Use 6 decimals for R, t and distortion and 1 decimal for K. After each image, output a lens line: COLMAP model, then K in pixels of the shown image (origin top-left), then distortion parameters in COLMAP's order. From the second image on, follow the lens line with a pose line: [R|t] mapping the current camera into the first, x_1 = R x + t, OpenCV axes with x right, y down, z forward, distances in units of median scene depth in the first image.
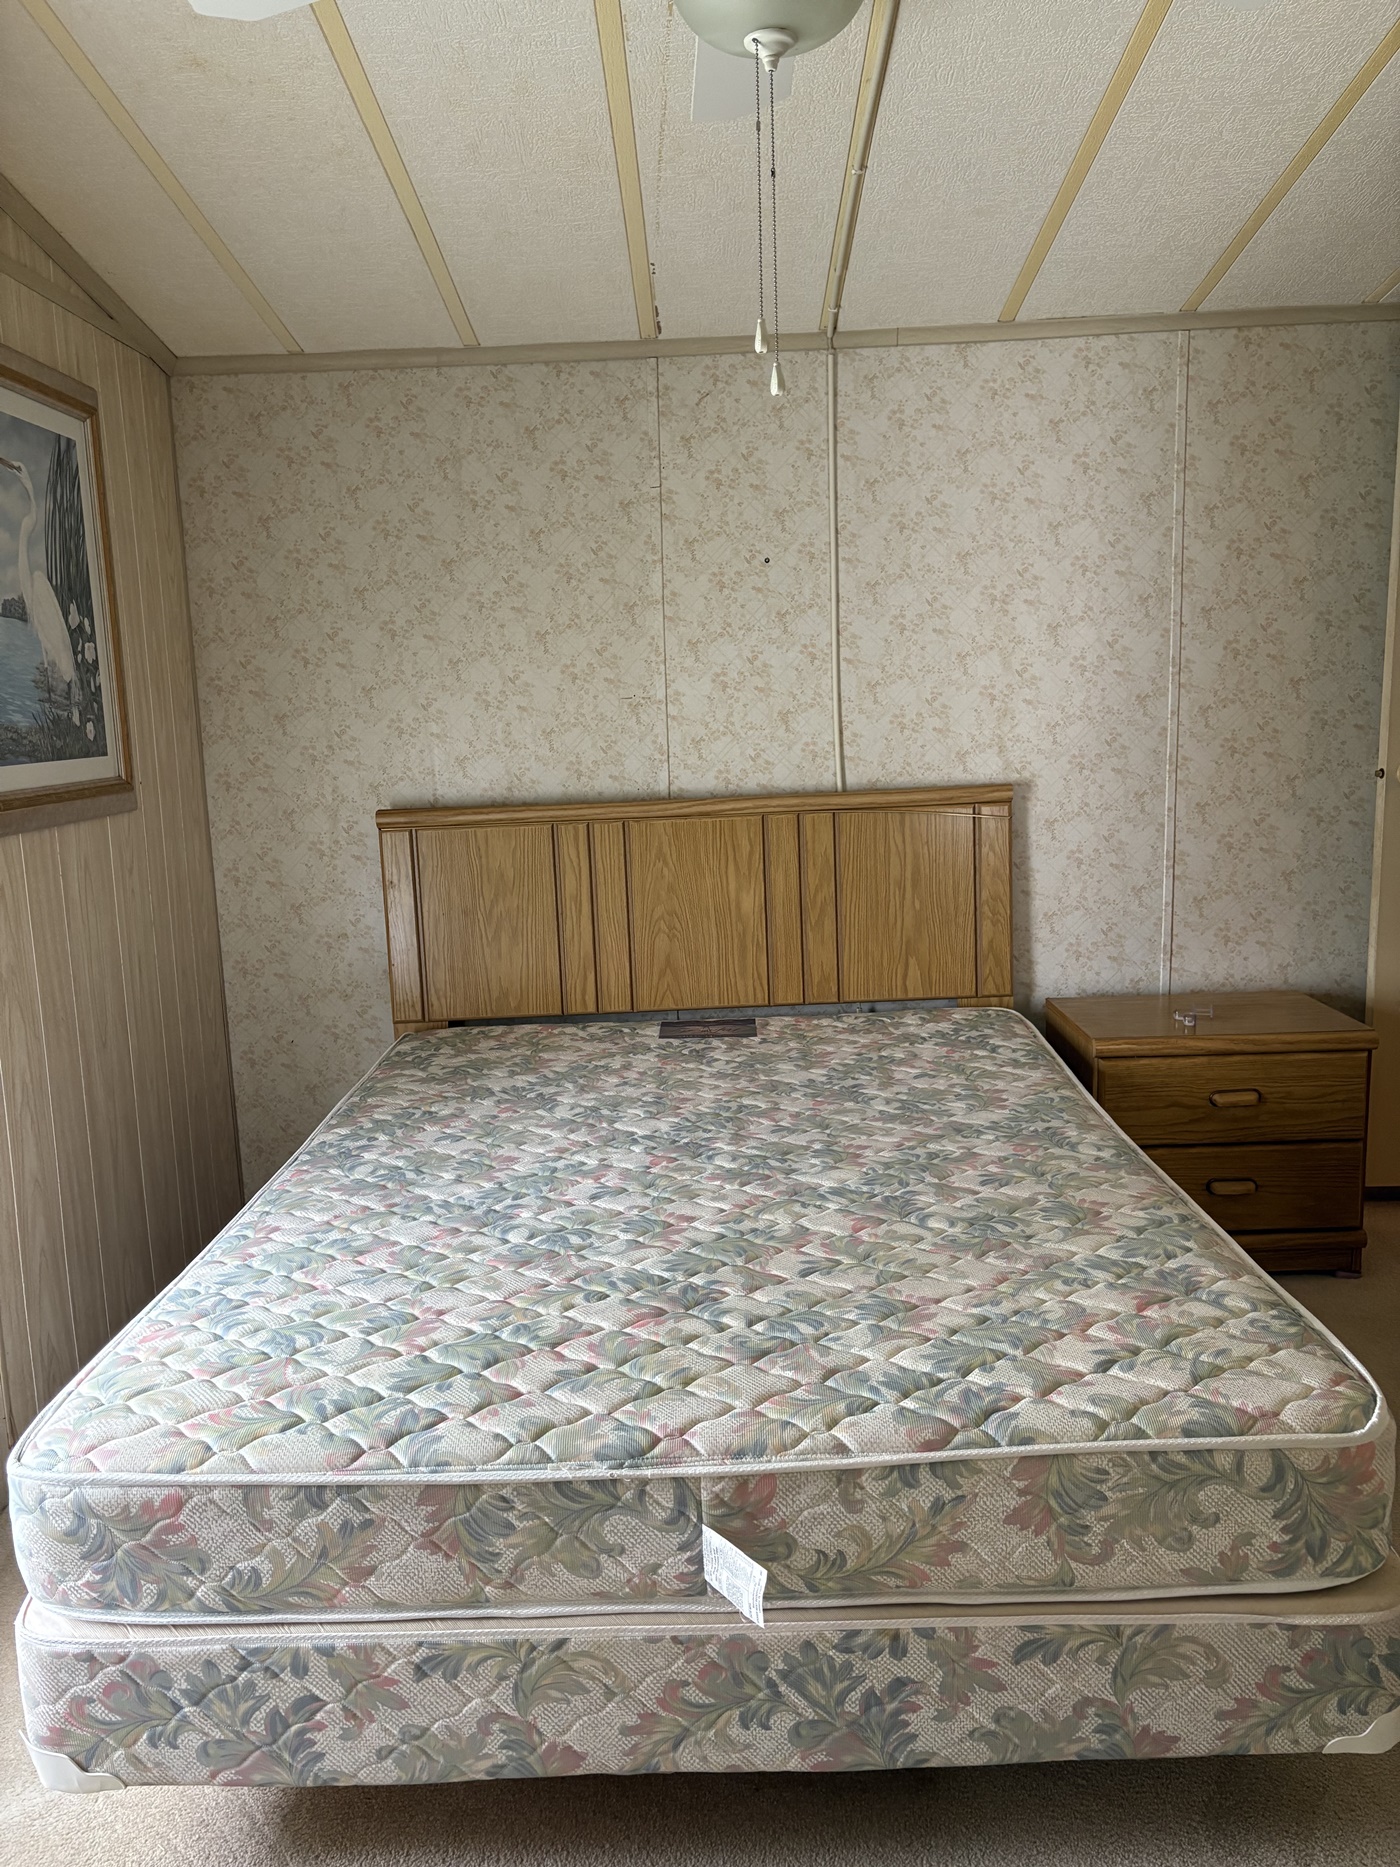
lens RADIAL K [[1431.9, 0, 700.0], [0, 1431.9, 933.5], [0, 0, 1]] dist [0.002584, 0.057325]
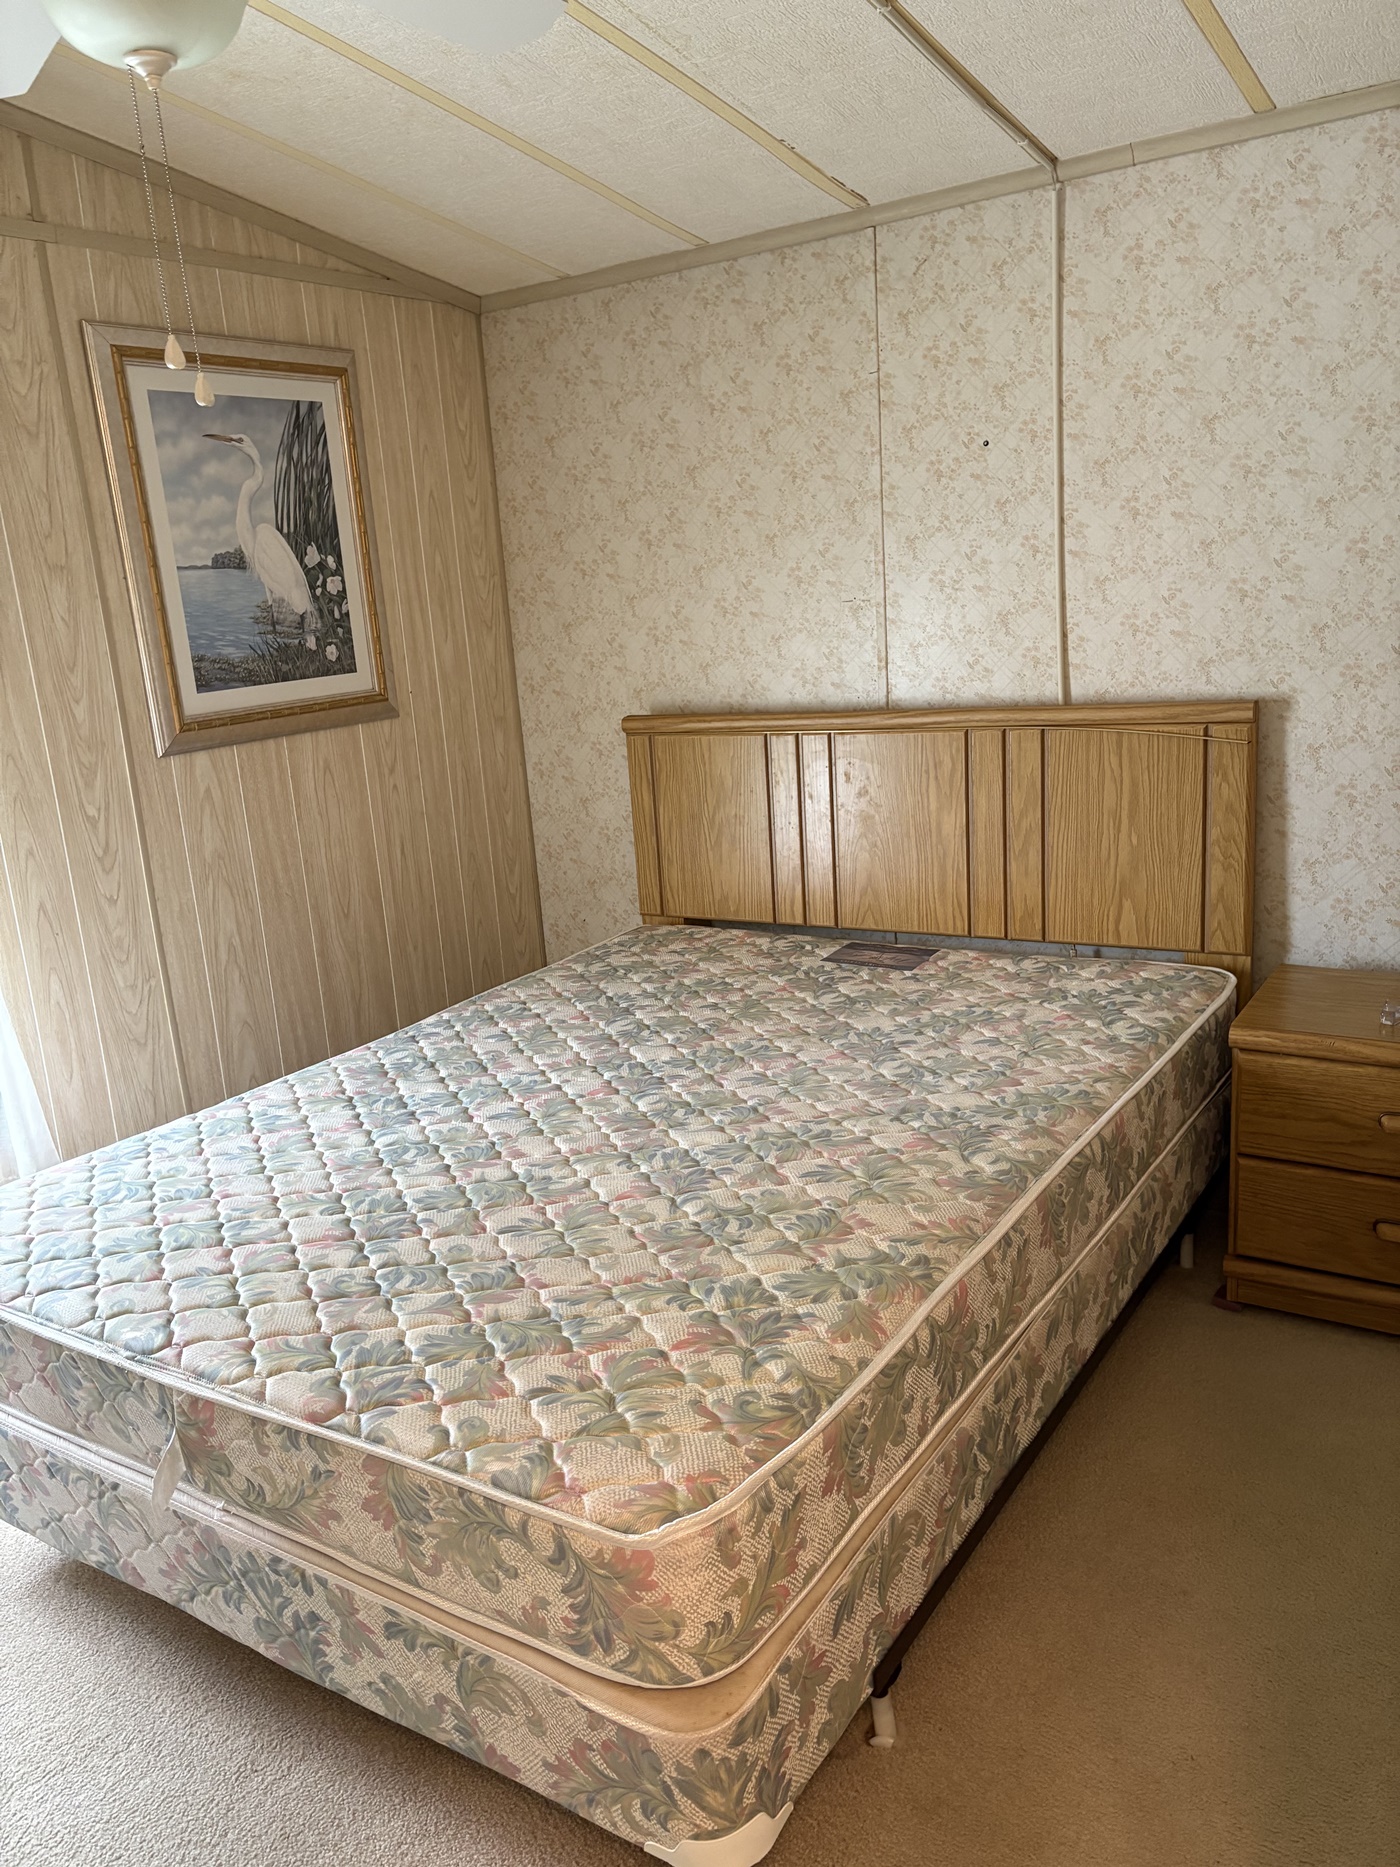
lens RADIAL K [[1426.2, 0, 700.0], [0, 1426.2, 933.5], [0, 0, 1]] dist [-0.005917, 0.046688]
pose [[0.840391, 0.106081, -0.531498, 0.407692], [-0.045116, 0.990947, 0.126445, -0.062807], [0.540100, -0.082284, 0.837569, 0.134325]]
